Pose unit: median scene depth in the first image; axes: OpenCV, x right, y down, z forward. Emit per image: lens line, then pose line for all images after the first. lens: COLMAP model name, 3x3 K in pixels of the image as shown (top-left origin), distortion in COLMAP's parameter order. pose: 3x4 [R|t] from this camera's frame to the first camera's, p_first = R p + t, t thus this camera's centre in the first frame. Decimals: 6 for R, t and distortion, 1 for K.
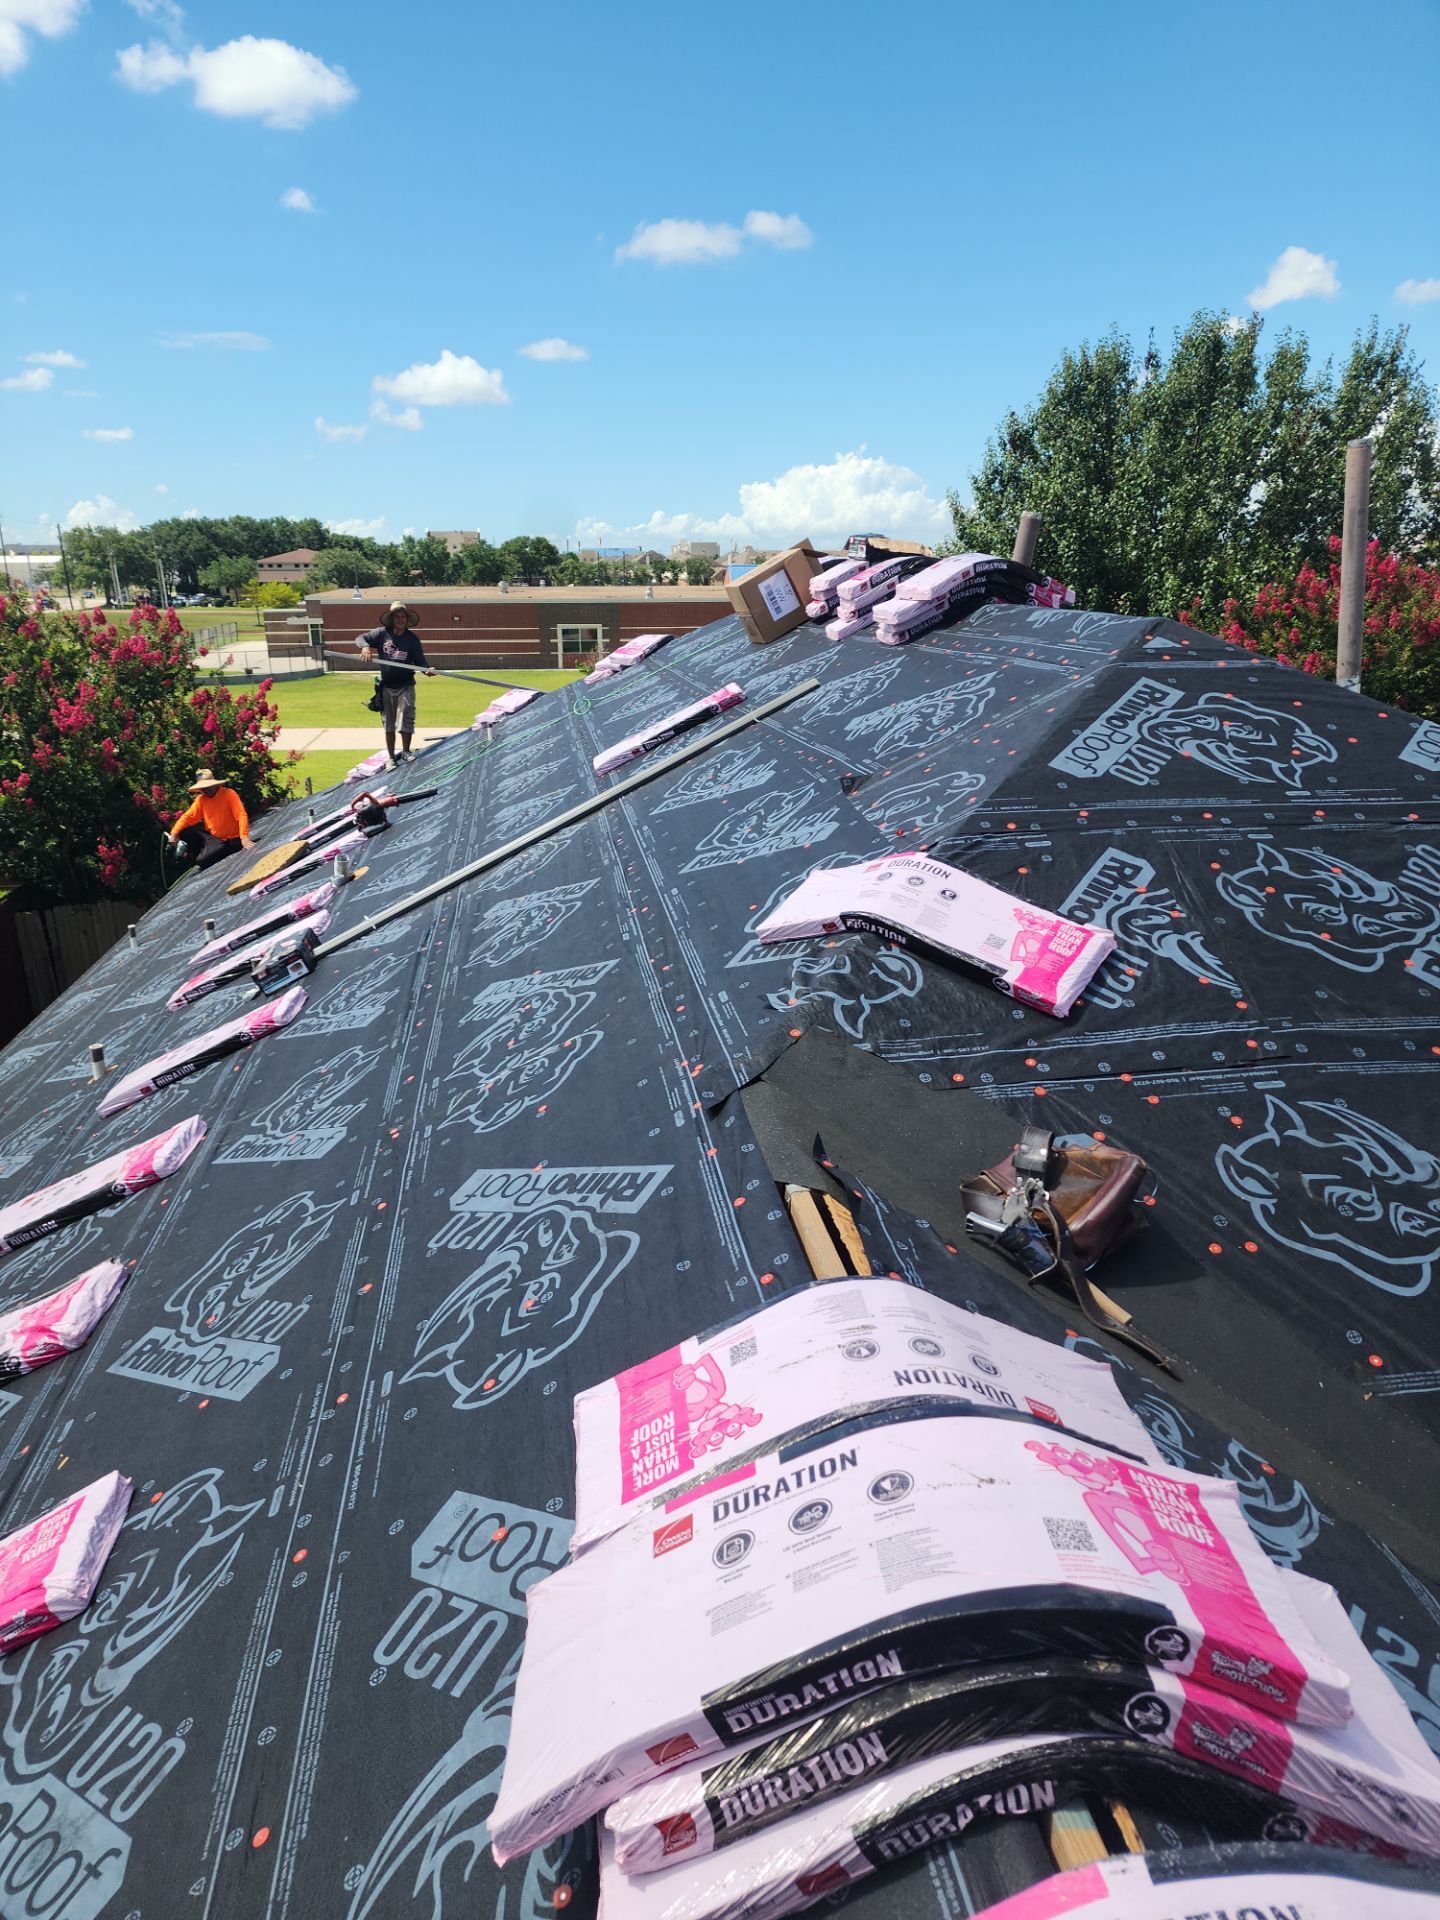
lens RADIAL K [[1401.0, 0, 723.2], [0, 1401.0, 1012.8], [0, 0, 1]] dist [0.083760, -0.093644]
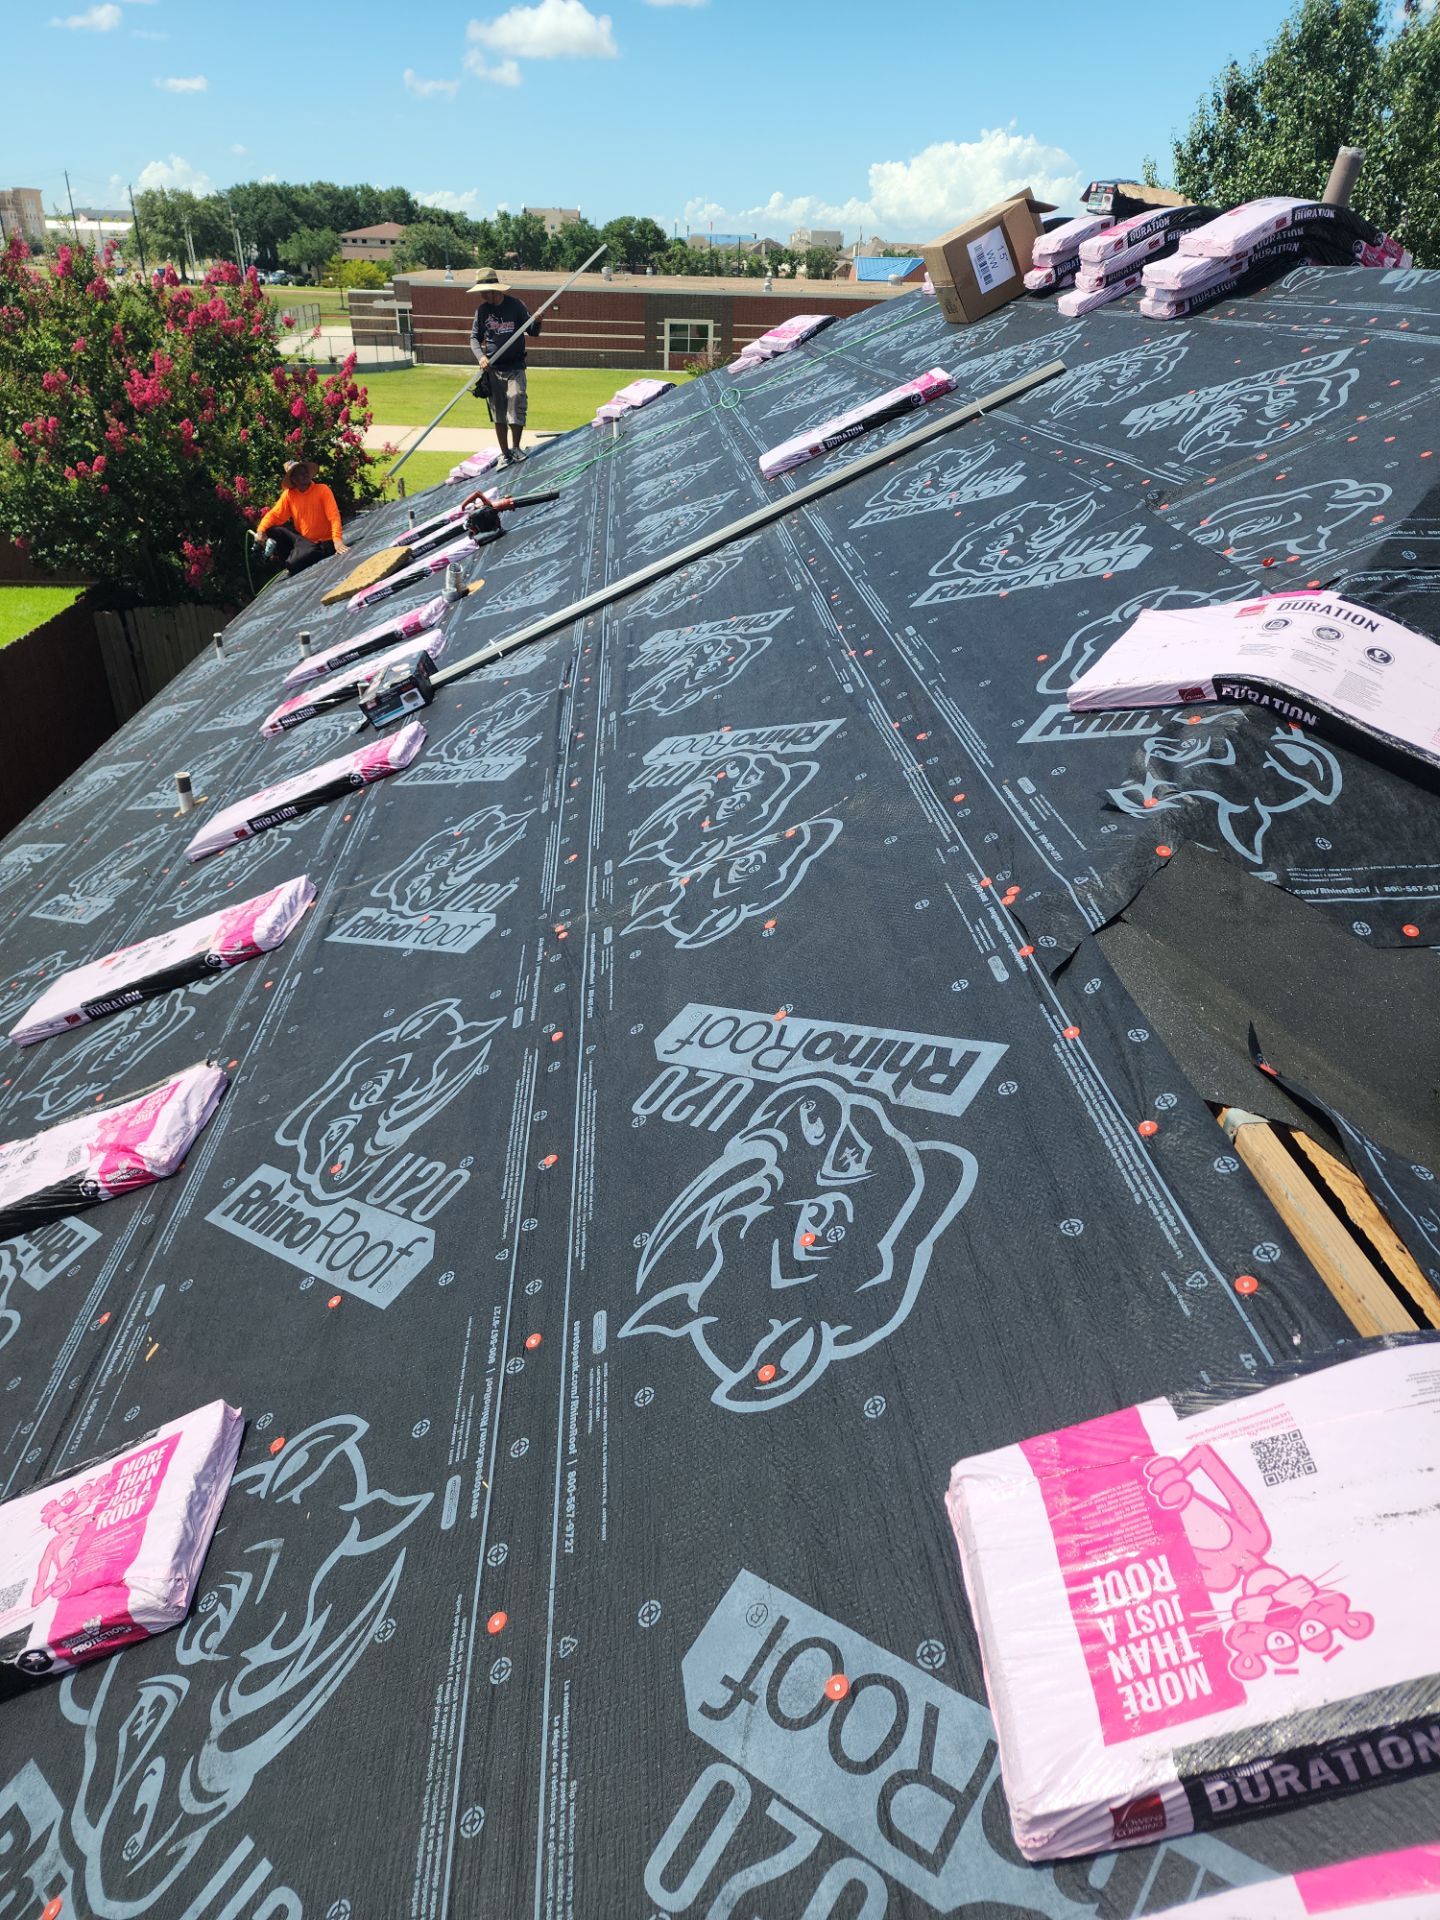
lens RADIAL K [[1292.8, 0, 733.6], [0, 1292.8, 959.5], [0, 0, 1]] dist [0.075569, -0.068174]
pose [[0.998458, 0.053686, -0.014152, -0.105864], [-0.050596, 0.984793, 0.166200, -0.020467], [0.022859, -0.165228, 0.985990, 0.240551]]
